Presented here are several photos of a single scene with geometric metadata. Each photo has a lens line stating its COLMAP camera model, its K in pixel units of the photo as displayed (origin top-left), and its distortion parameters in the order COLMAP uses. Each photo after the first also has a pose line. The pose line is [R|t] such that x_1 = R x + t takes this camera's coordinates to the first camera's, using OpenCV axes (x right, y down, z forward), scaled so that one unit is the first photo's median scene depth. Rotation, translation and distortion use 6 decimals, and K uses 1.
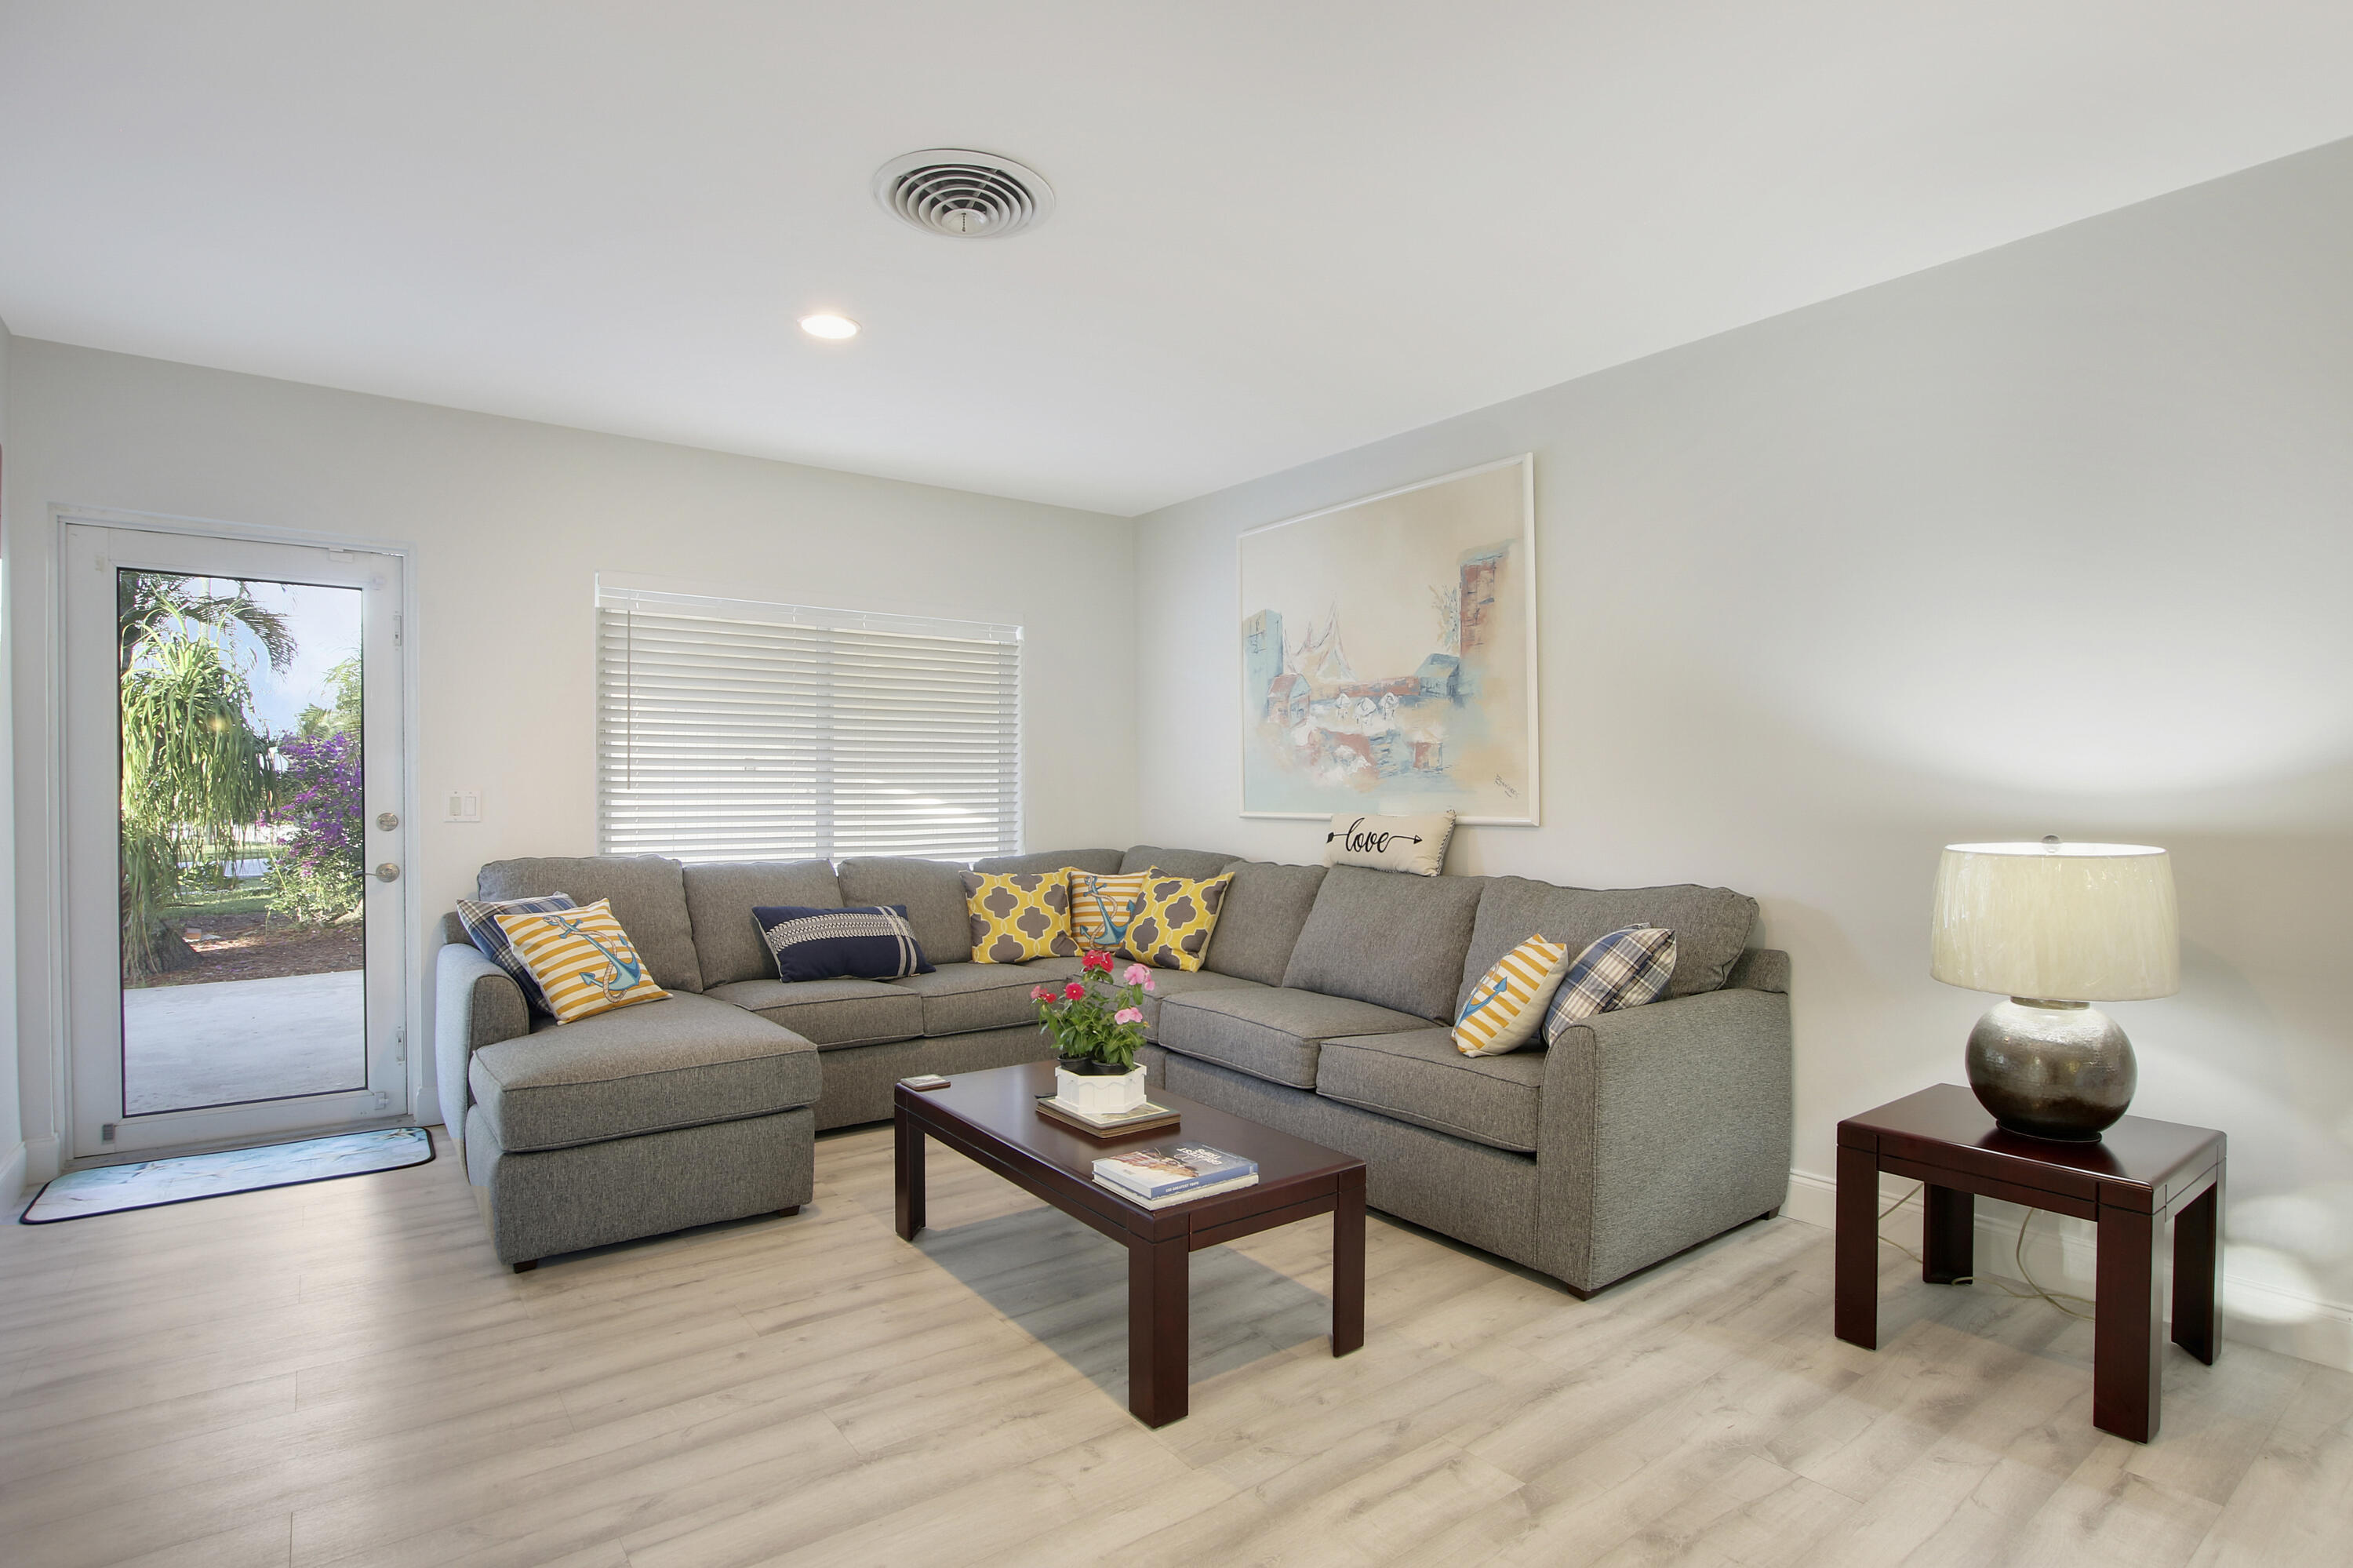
lens RADIAL K [[1171.9, 0, 1199.9], [0, 1171.9, 822.7], [0, 0, 1]] dist [-0.044974, 0.000150]
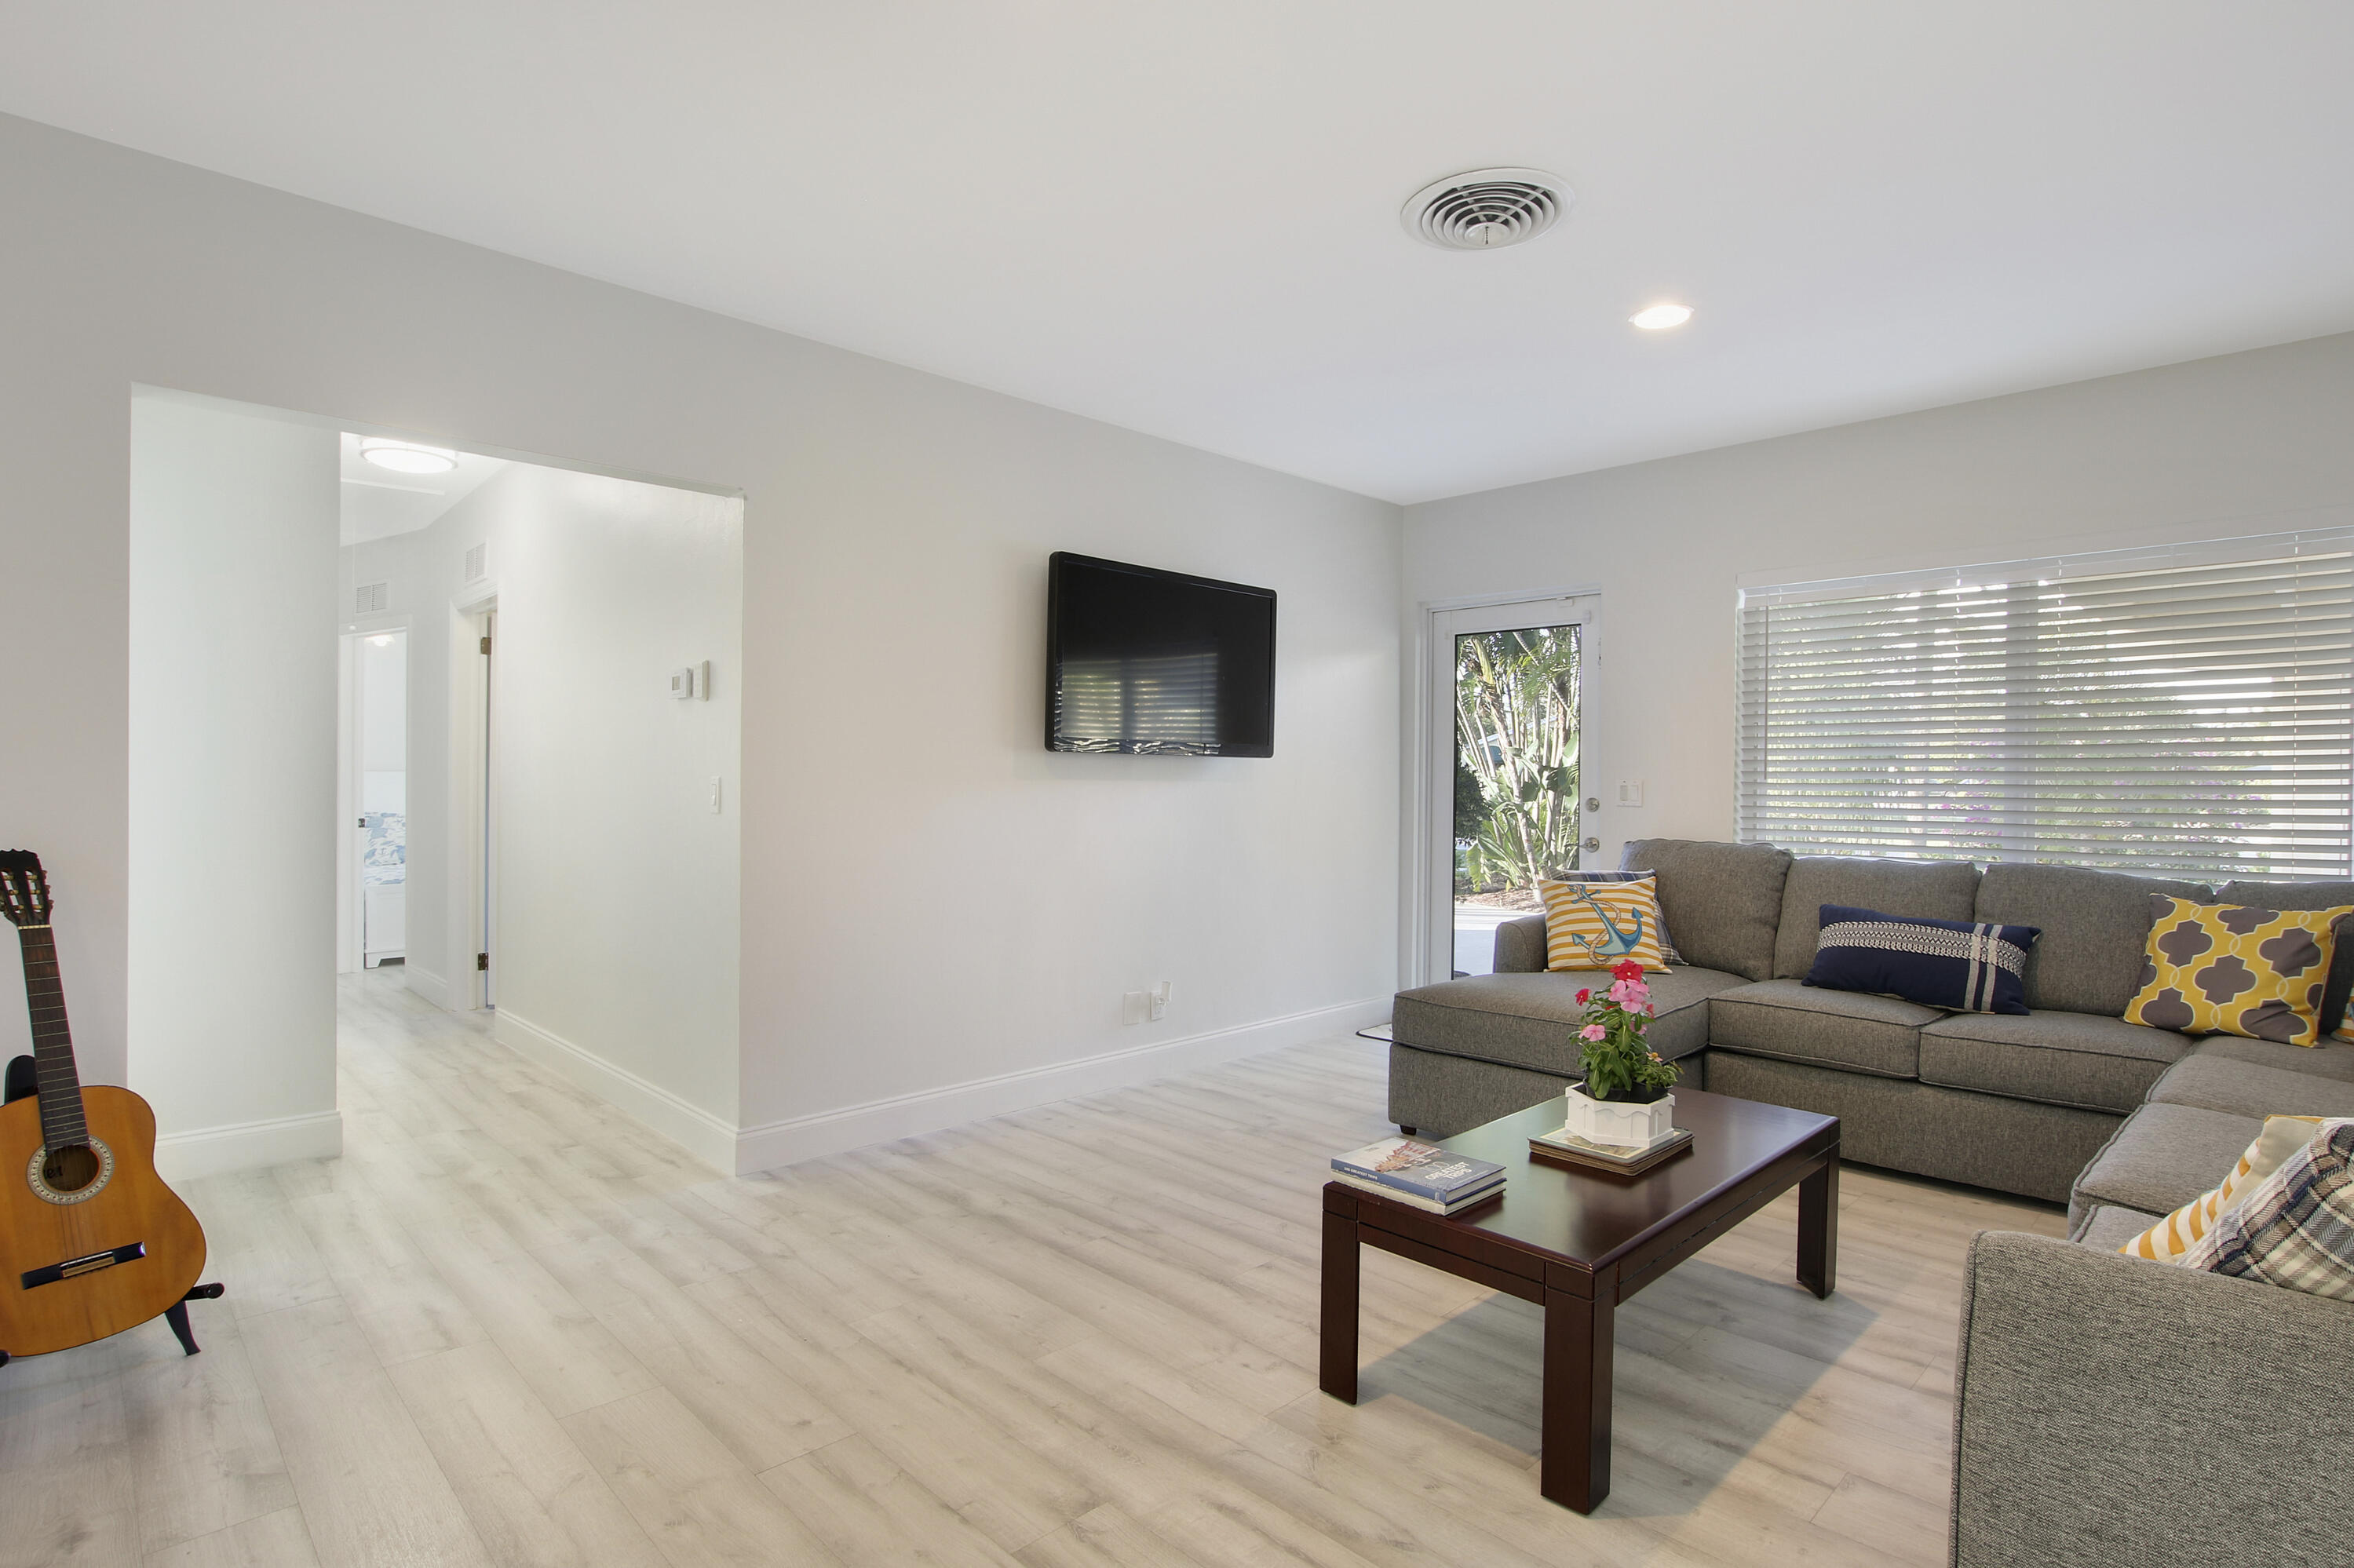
lens RADIAL K [[1176.6, 0, 1177.0], [0, 1176.6, 784.0], [0, 0, 1]] dist [-0.024505, -0.000414]
pose [[0.114977, 0.004604, -0.993358, 0.610146], [-0.030012, 0.999549, 0.001158, -0.012839], [0.992915, 0.029680, 0.115063, 0.450378]]
